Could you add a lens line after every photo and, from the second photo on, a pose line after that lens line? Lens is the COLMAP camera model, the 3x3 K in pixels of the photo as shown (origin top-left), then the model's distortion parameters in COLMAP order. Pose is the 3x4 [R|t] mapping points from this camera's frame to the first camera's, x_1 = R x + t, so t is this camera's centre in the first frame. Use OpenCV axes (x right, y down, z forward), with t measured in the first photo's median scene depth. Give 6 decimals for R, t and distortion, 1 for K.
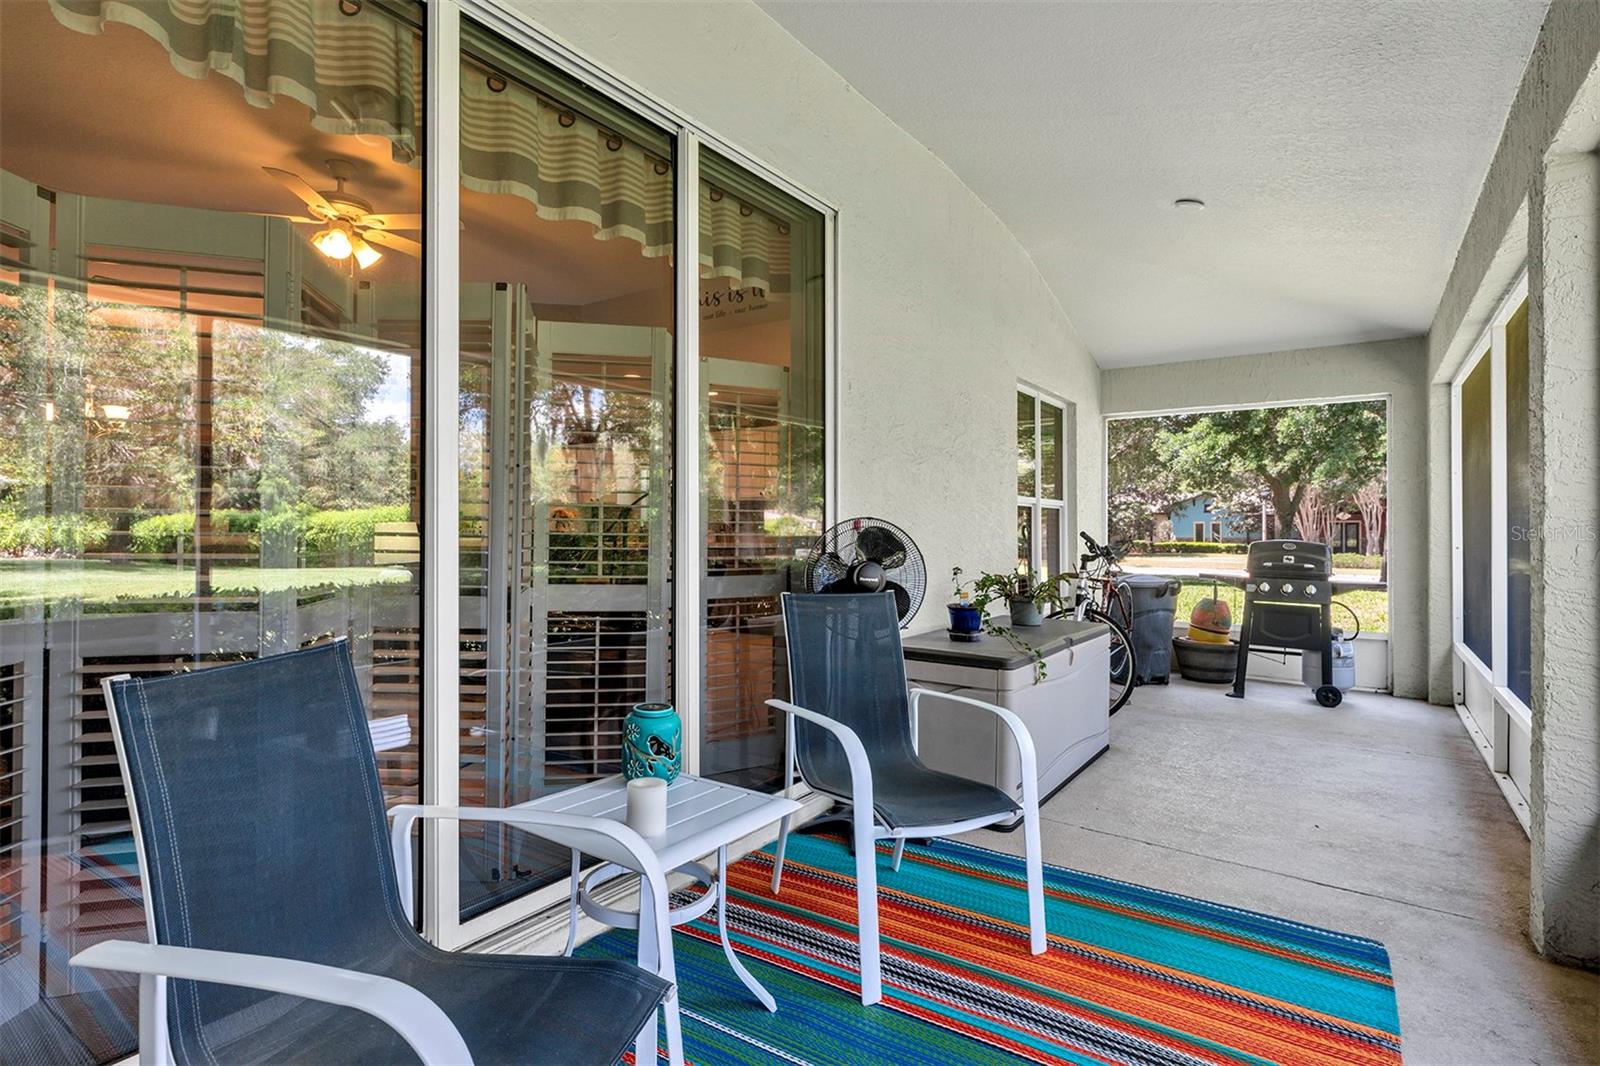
lens RADIAL K [[823.5, 0, 800.0], [0, 823.5, 533.0], [0, 0, 1]] dist [0.000798, 0.000702]
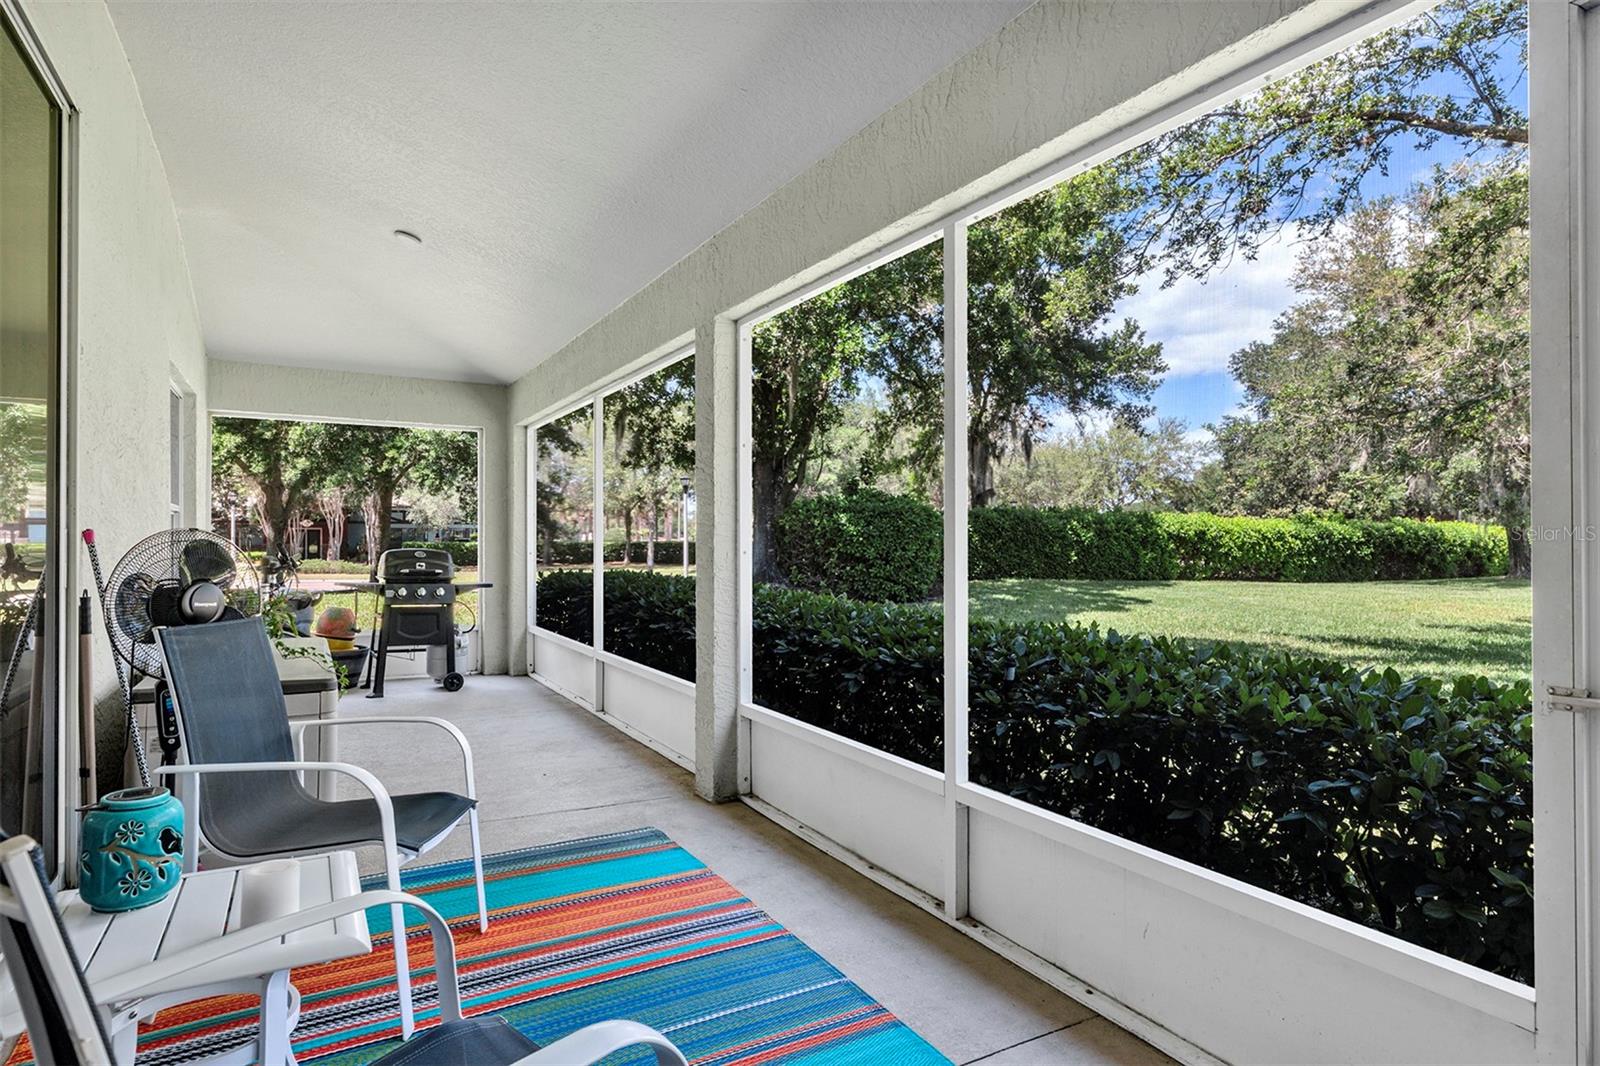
lens RADIAL K [[823.5, 0, 800.0], [0, 823.5, 533.0], [0, 0, 1]] dist [0.000798, 0.000702]
pose [[0.424556, 0.006592, 0.905378, -0.202091], [0.000611, 0.999971, -0.007567, -0.003861], [-0.905401, 0.003765, 0.424540, 0.058339]]
